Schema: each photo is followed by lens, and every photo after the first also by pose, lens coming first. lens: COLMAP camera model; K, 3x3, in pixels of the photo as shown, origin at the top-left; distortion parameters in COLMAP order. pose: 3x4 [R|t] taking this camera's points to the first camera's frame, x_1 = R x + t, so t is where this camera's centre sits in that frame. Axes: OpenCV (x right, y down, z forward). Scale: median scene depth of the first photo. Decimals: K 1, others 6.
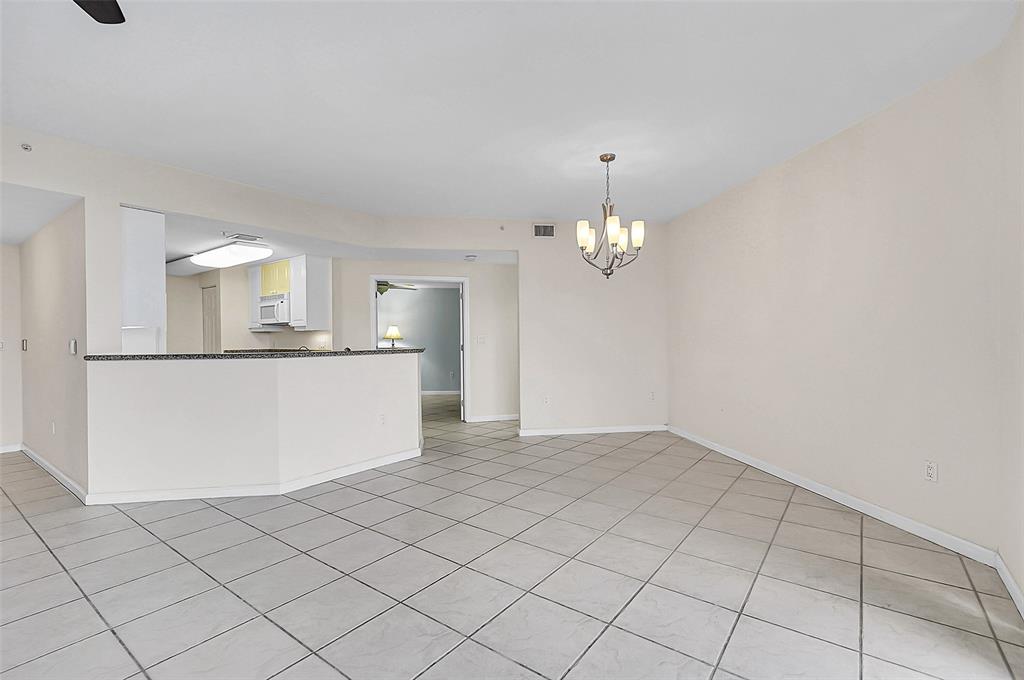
lens RADIAL K [[469.6, 0, 512.0], [0, 469.6, 340.0], [0, 0, 1]] dist [0.000419, 0.000057]
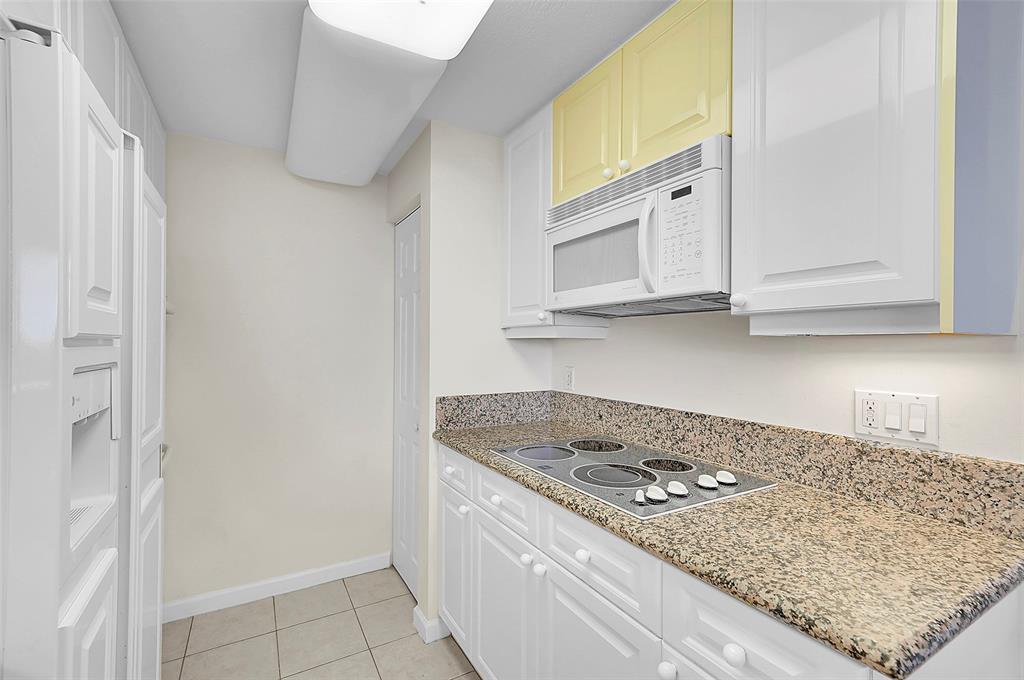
lens RADIAL K [[469.6, 0, 512.0], [0, 469.6, 340.0], [0, 0, 1]] dist [0.000419, 0.000057]
pose [[0.911959, 0.009028, -0.410181, -0.444166], [-0.015330, 0.999810, -0.012076, -0.013760], [0.409994, 0.017301, 0.911924, 0.745646]]
